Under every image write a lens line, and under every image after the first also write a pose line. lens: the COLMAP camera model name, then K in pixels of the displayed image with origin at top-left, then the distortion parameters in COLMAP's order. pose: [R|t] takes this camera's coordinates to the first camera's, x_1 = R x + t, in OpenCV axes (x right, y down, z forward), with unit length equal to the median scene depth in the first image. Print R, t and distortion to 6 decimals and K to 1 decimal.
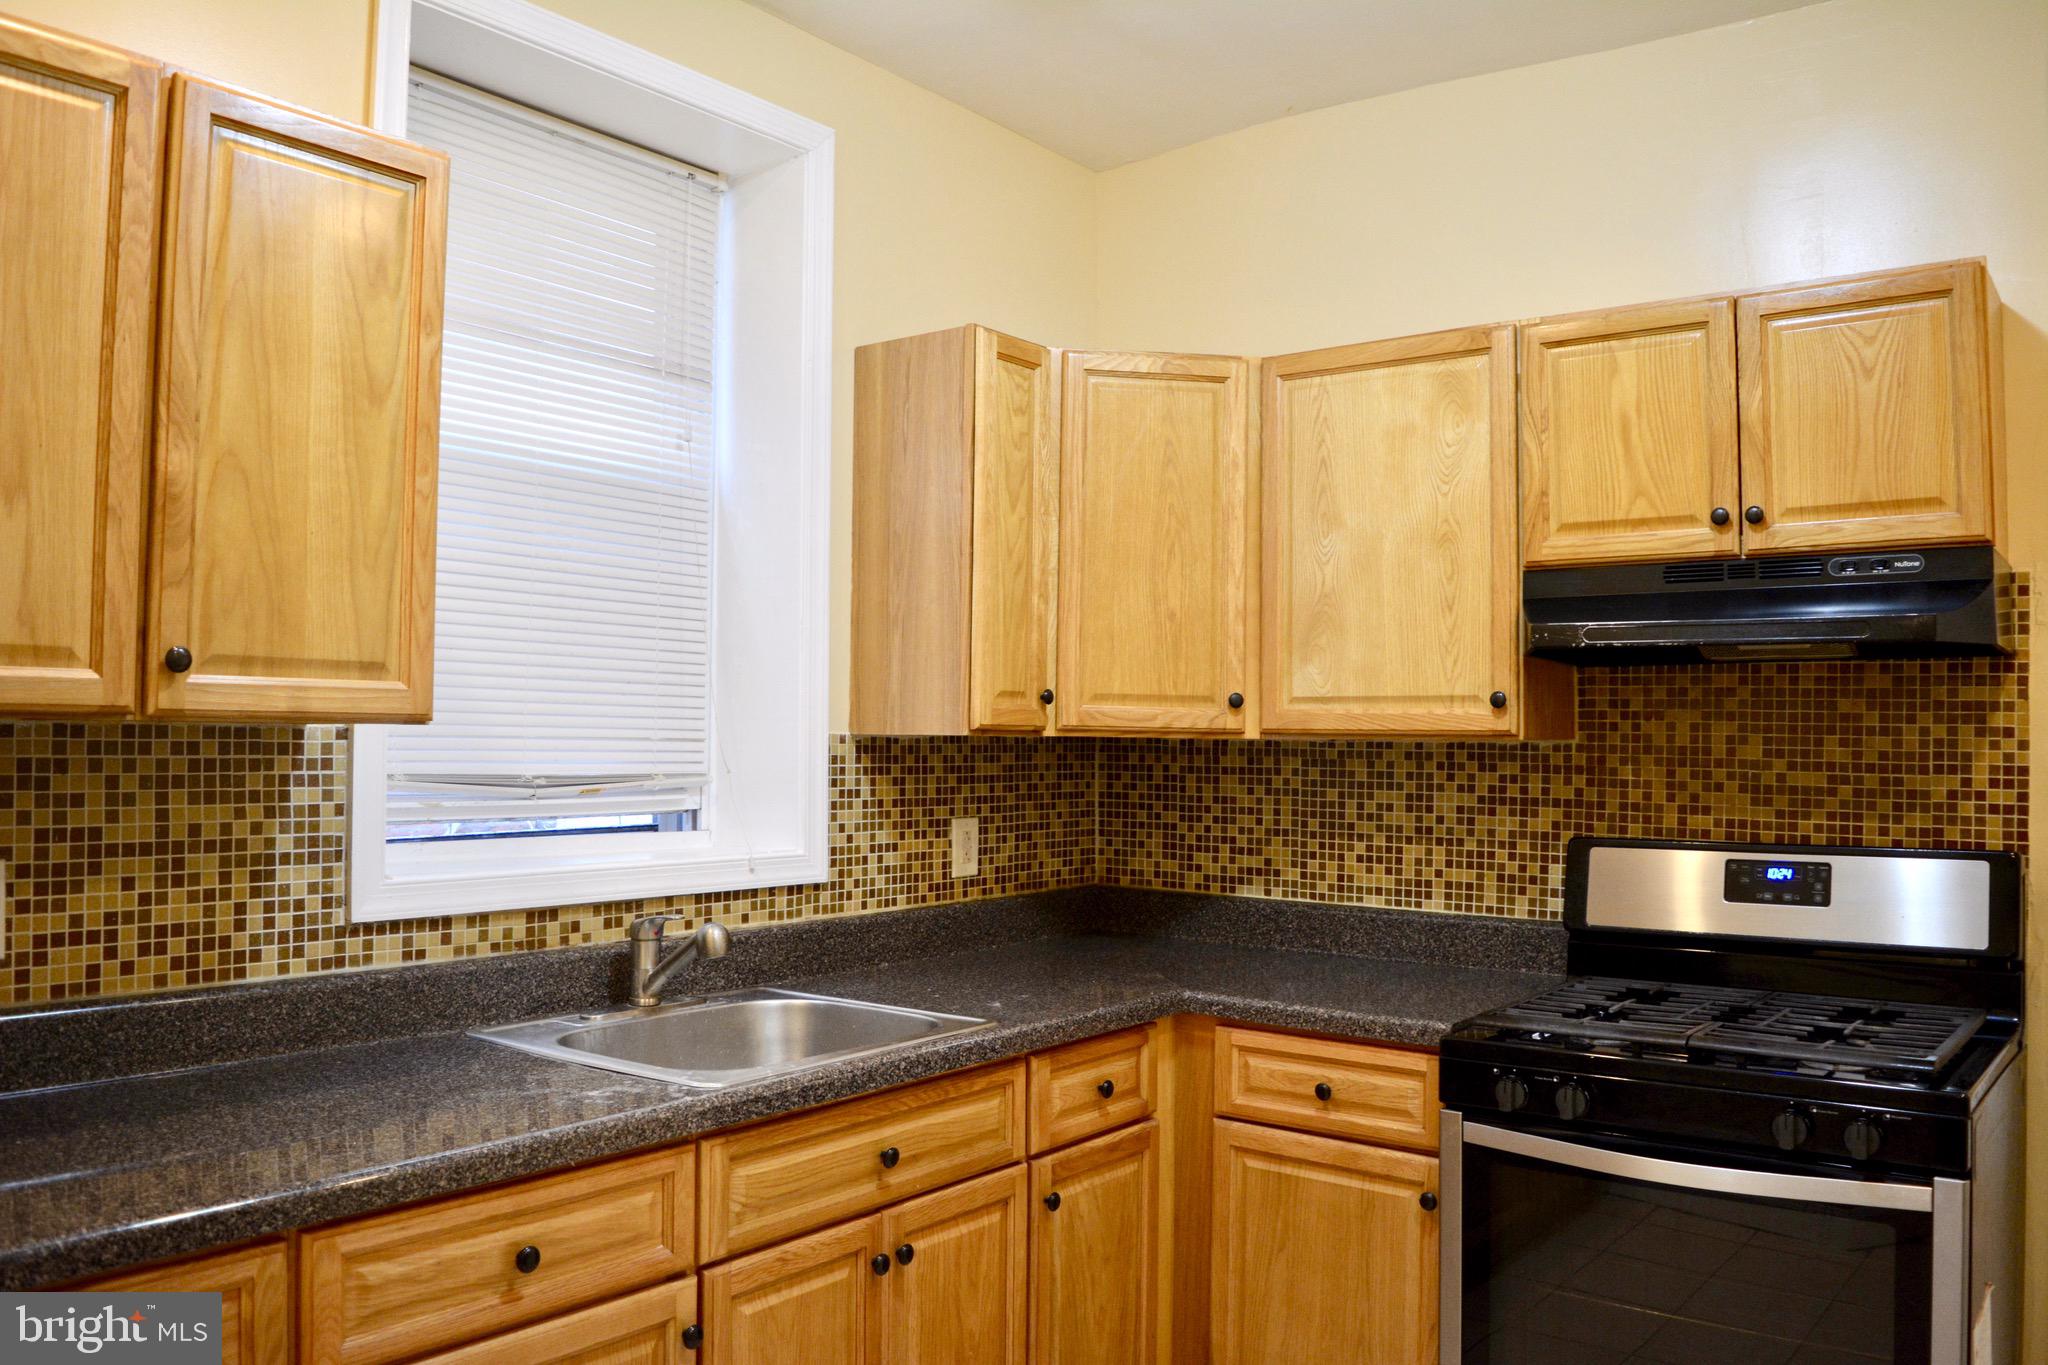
lens RADIAL K [[1598.3, 0, 1018.8], [0, 1598.3, 680.9], [0, 0, 1]] dist [-0.095377, 0.021537]
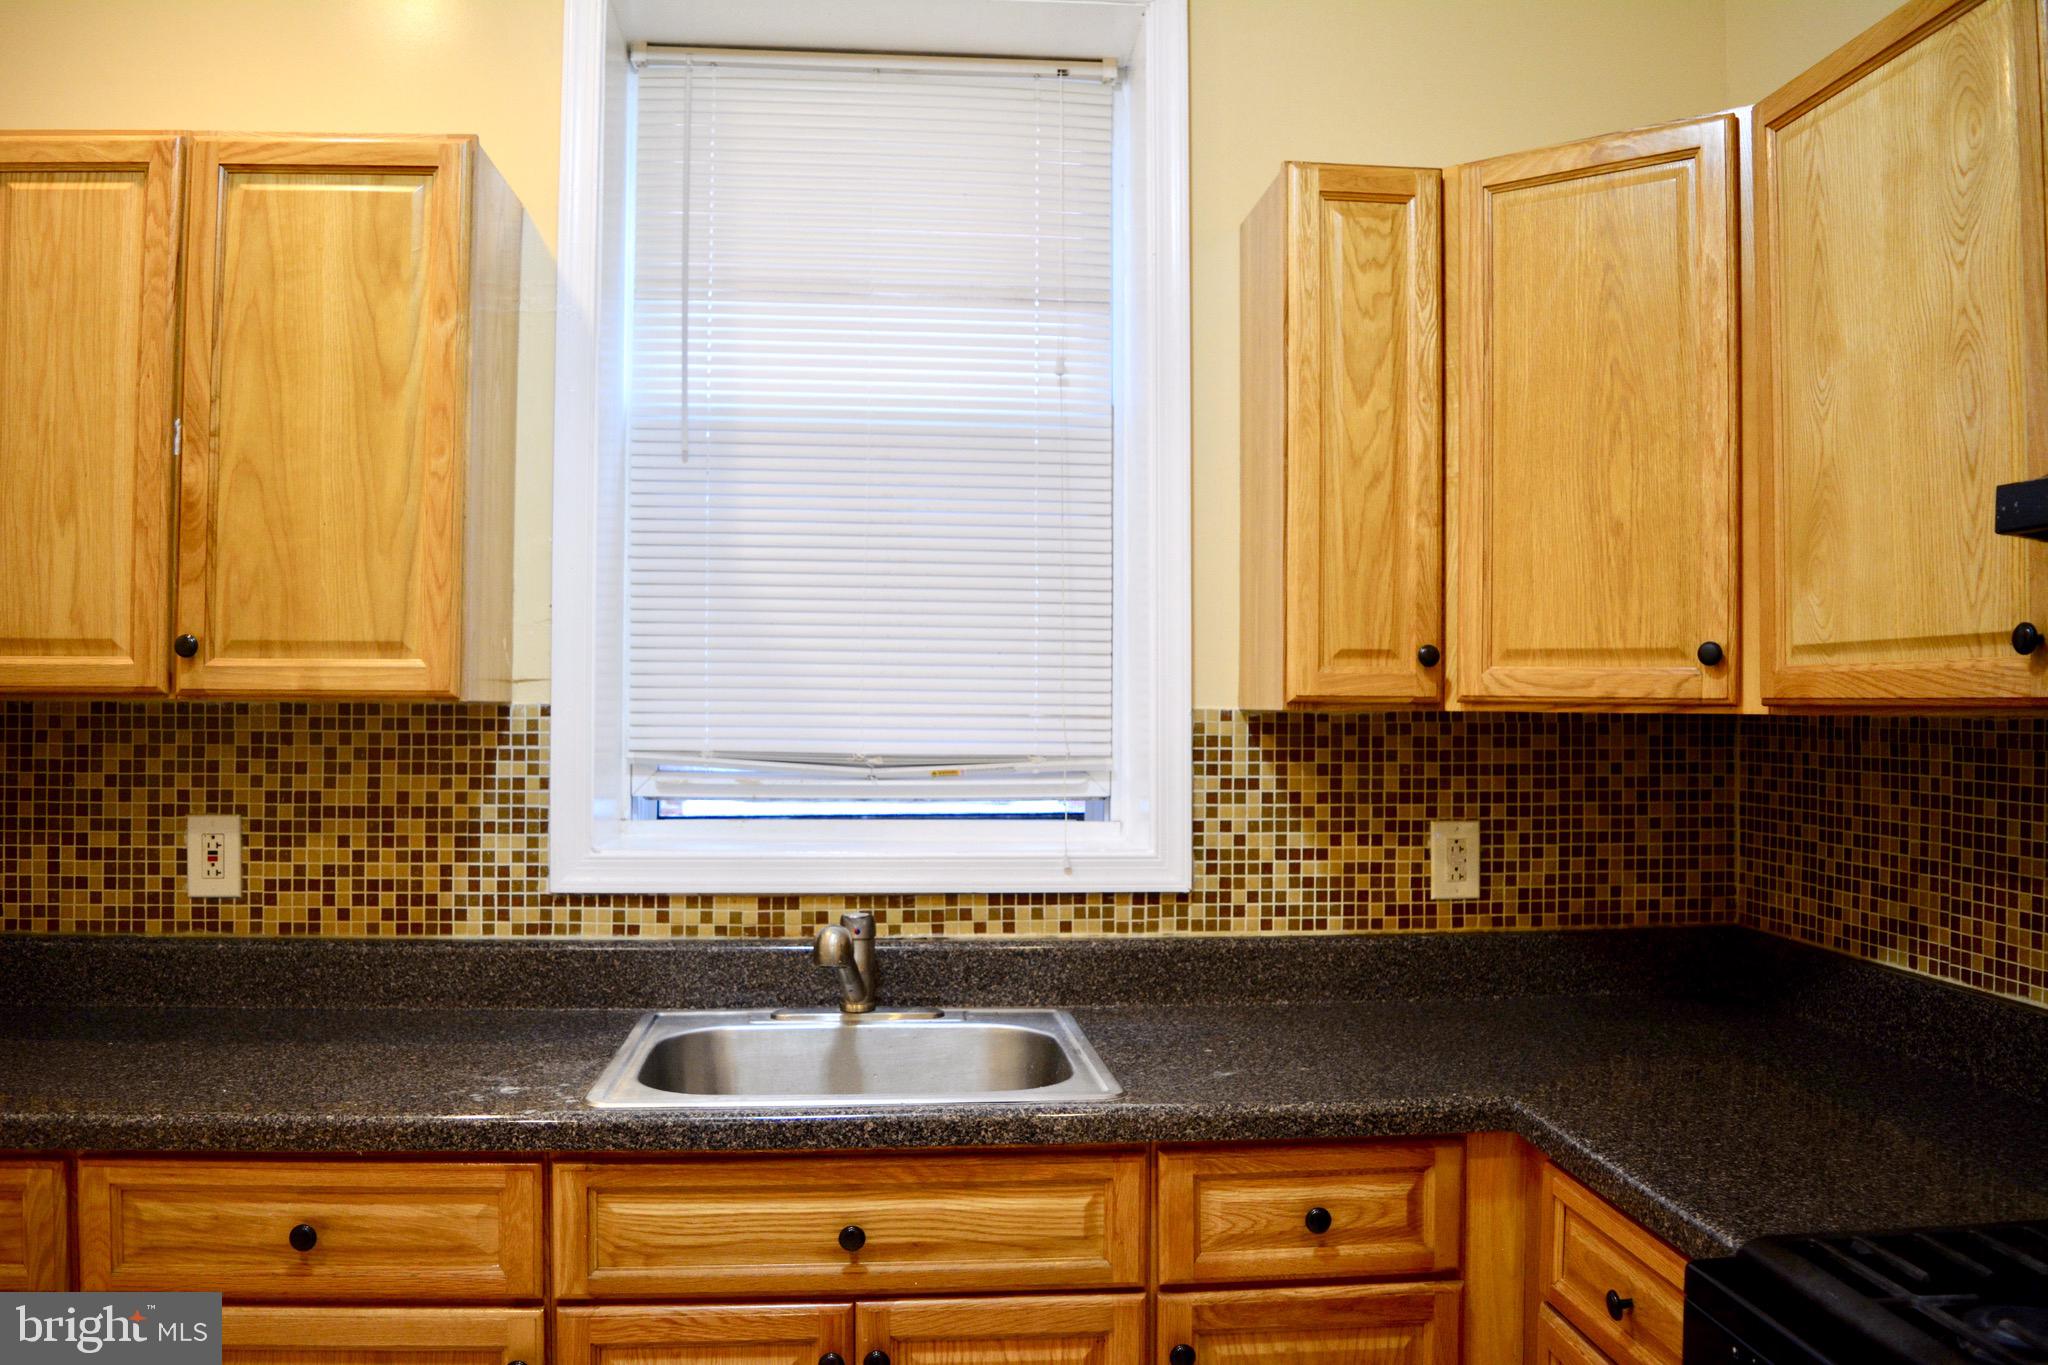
lens RADIAL K [[1598.3, 0, 1022.4], [0, 1598.3, 676.4], [0, 0, 1]] dist [-0.095377, 0.021537]
pose [[0.677352, -0.018149, -0.735435, 0.509479], [0.026442, 0.999650, -0.000316, 0.017850], [0.735184, -0.019232, 0.677595, 0.473205]]
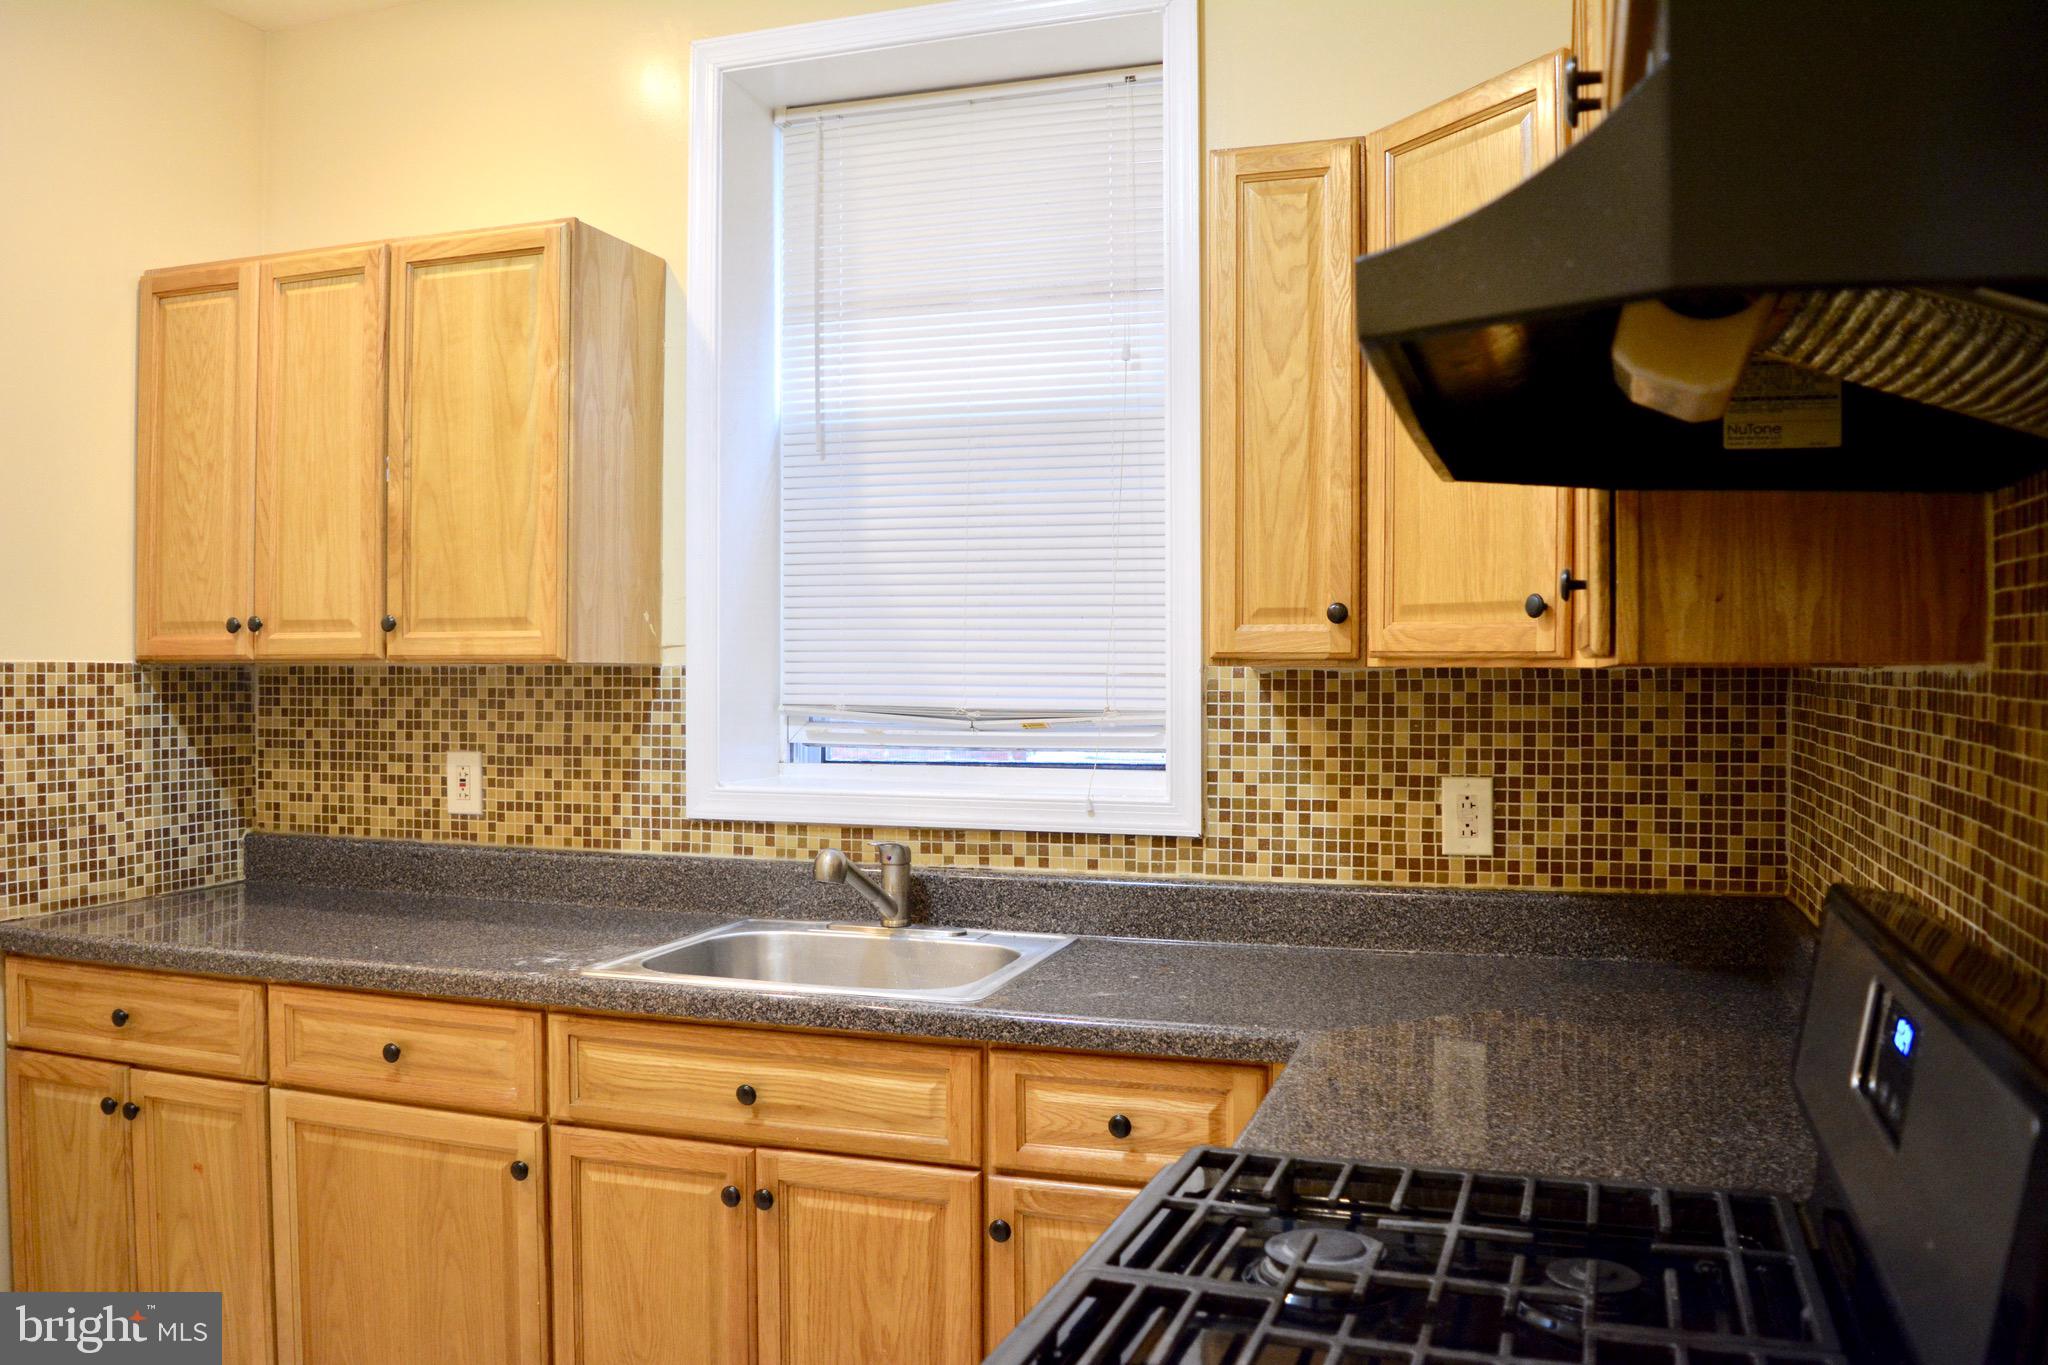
lens RADIAL K [[1598.3, 0, 1022.7], [0, 1598.3, 677.4], [0, 0, 1]] dist [-0.095377, 0.021537]
pose [[0.327396, -0.004551, -0.944876, 0.814050], [0.034776, 0.999369, 0.007237, 0.035821], [0.944247, -0.035229, 0.327348, 0.759995]]
